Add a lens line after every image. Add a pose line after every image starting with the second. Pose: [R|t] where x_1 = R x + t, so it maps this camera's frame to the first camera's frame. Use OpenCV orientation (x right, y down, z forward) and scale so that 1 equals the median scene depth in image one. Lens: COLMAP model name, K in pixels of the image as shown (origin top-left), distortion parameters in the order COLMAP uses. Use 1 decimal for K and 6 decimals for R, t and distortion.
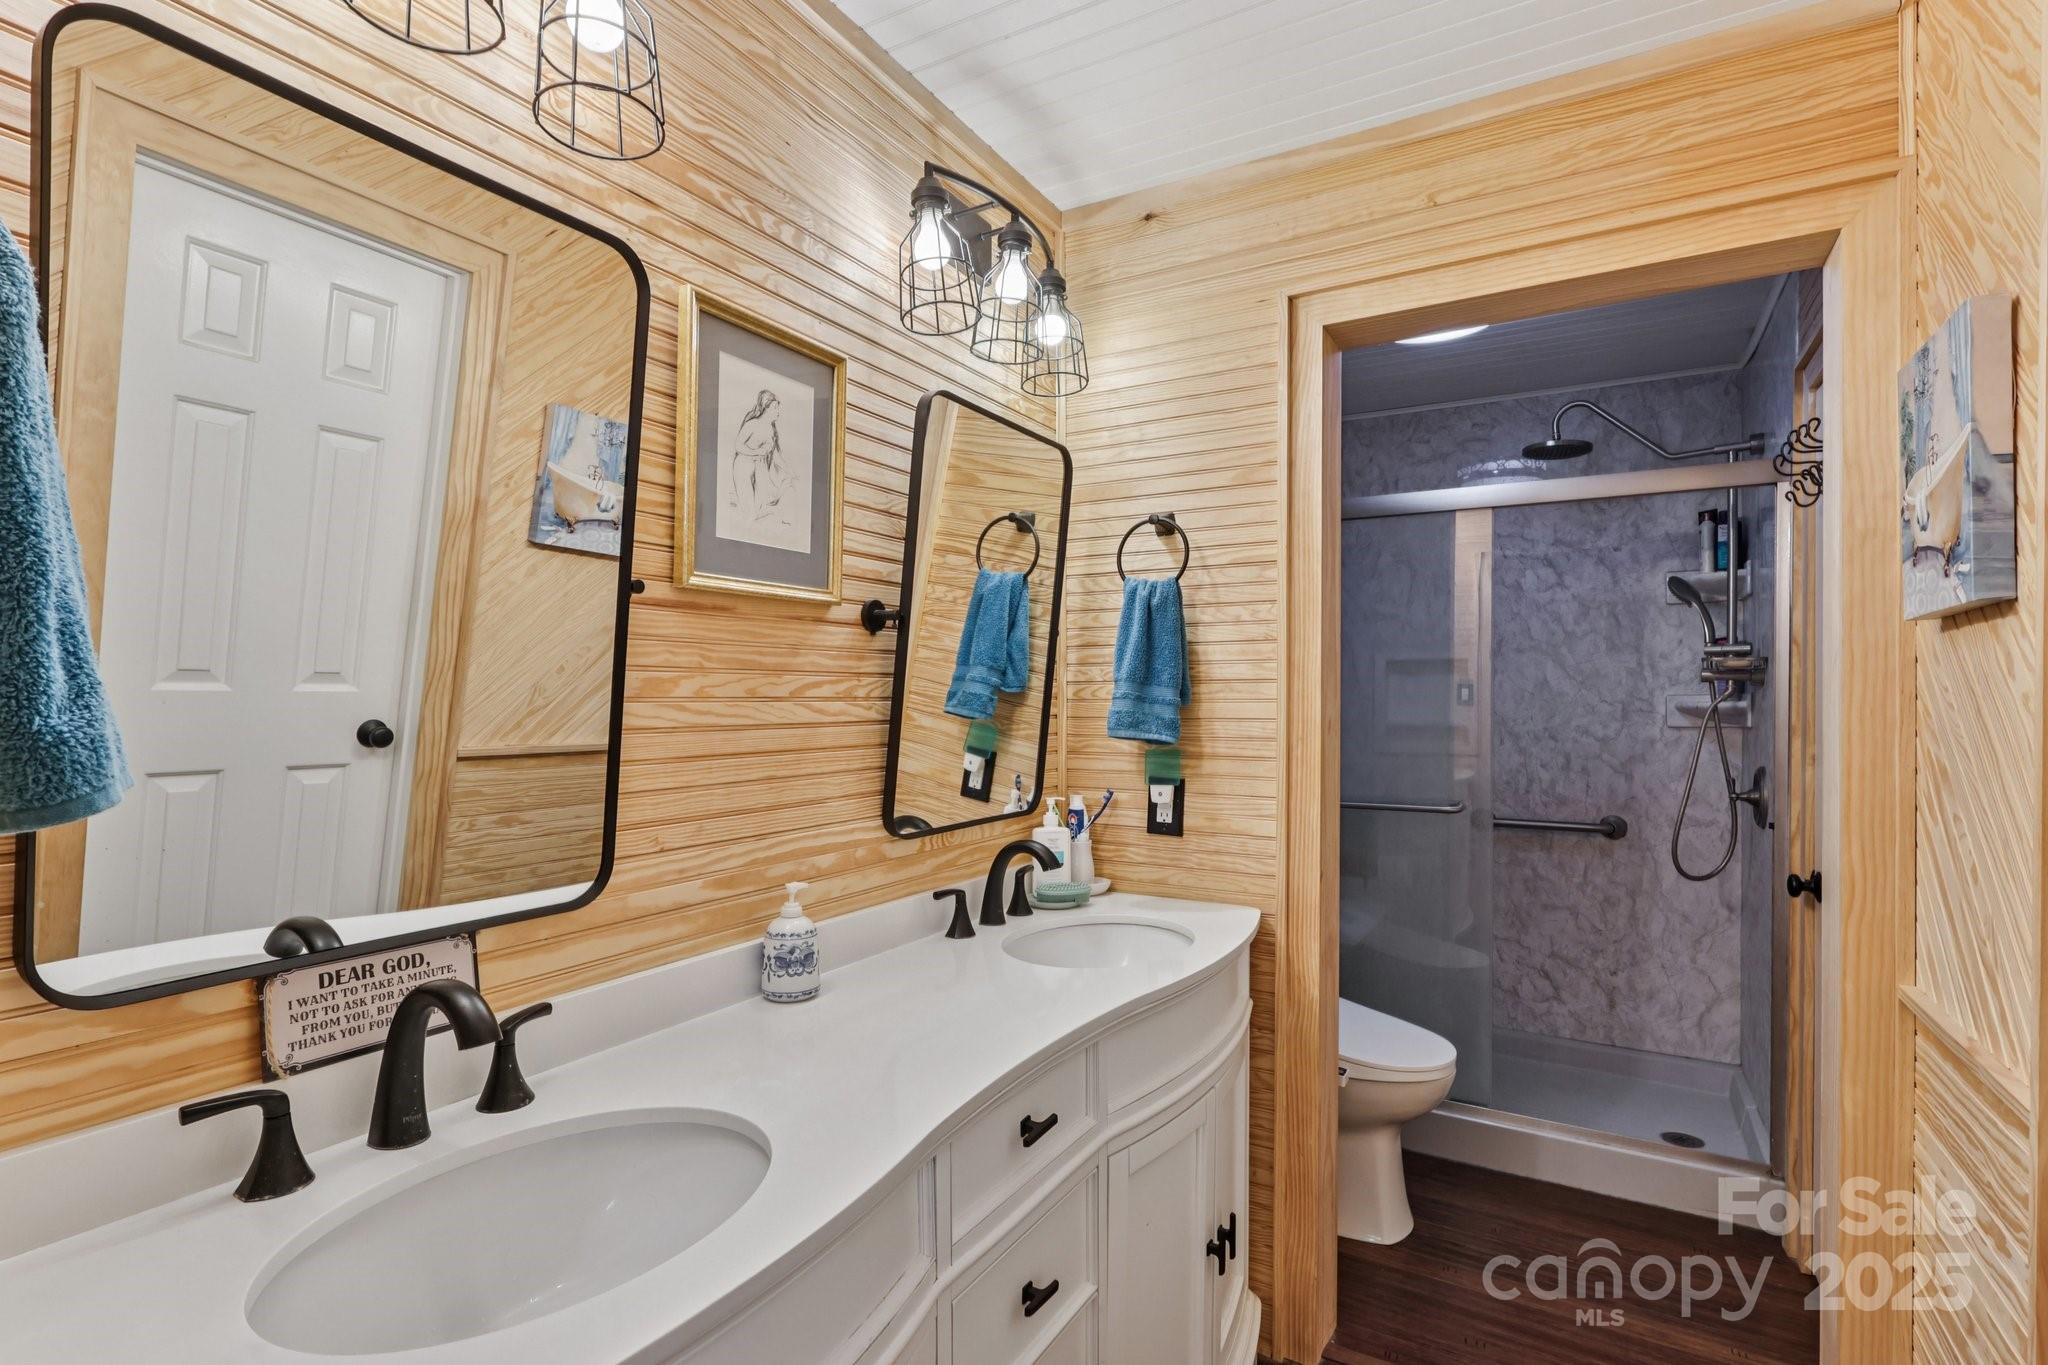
lens RADIAL K [[978.1, 0, 1028.4], [0, 978.1, 700.9], [0, 0, 1]] dist [-0.000968, 0.001723]
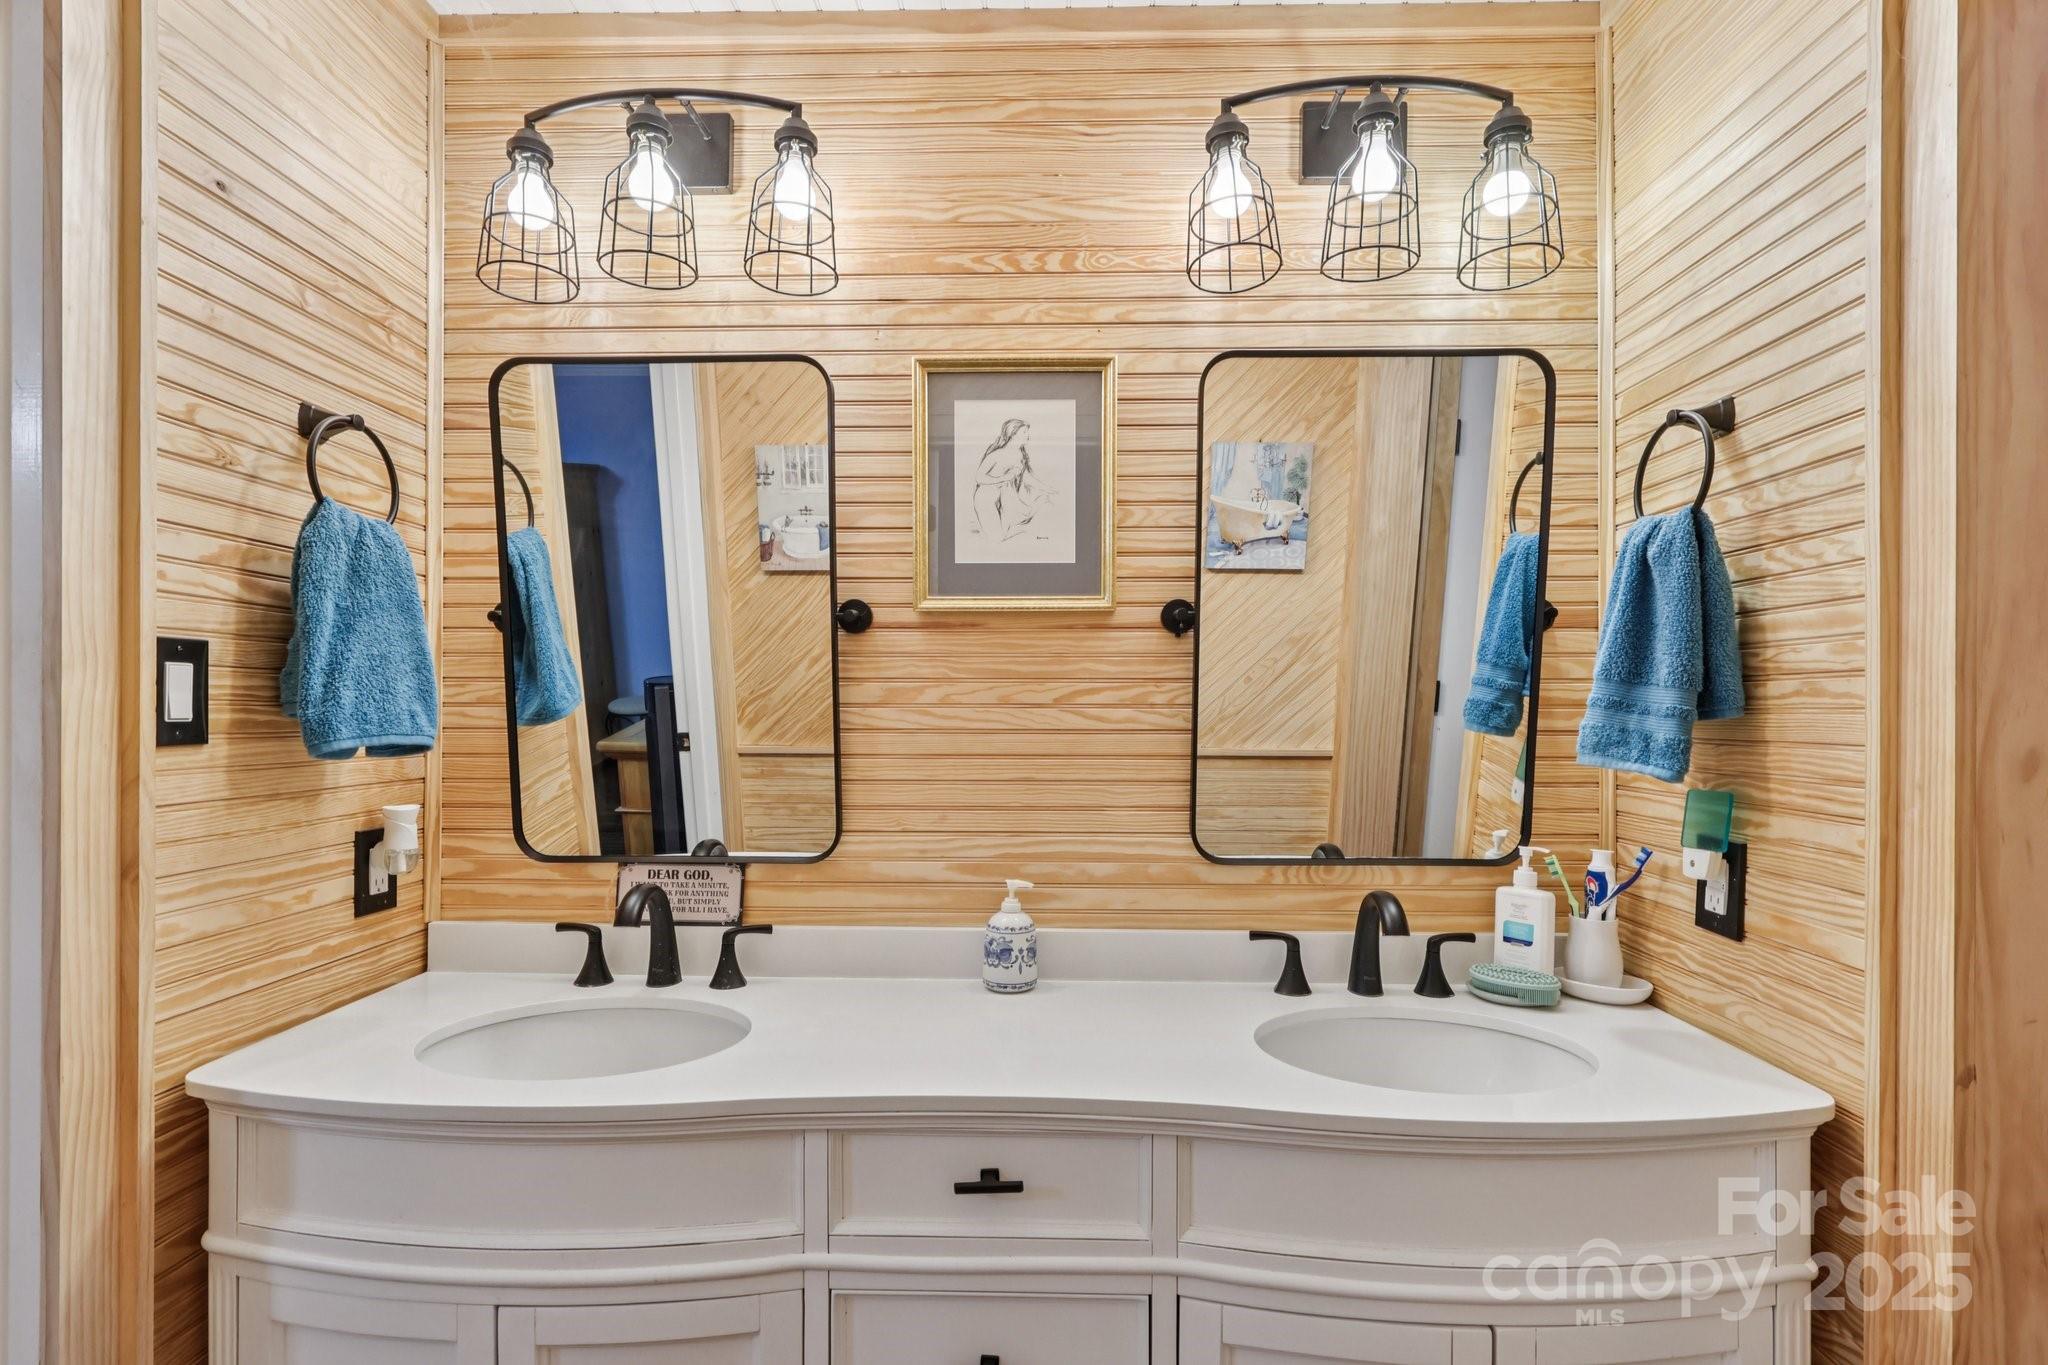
lens RADIAL K [[978.1, 0, 1028.9], [0, 978.1, 693.8], [0, 0, 1]] dist [-0.000968, 0.001723]
pose [[0.484839, -0.010569, -0.874540, 0.570204], [-0.005543, 0.999870, -0.015156, 0.001280], [0.874586, 0.012196, 0.484717, 0.414906]]
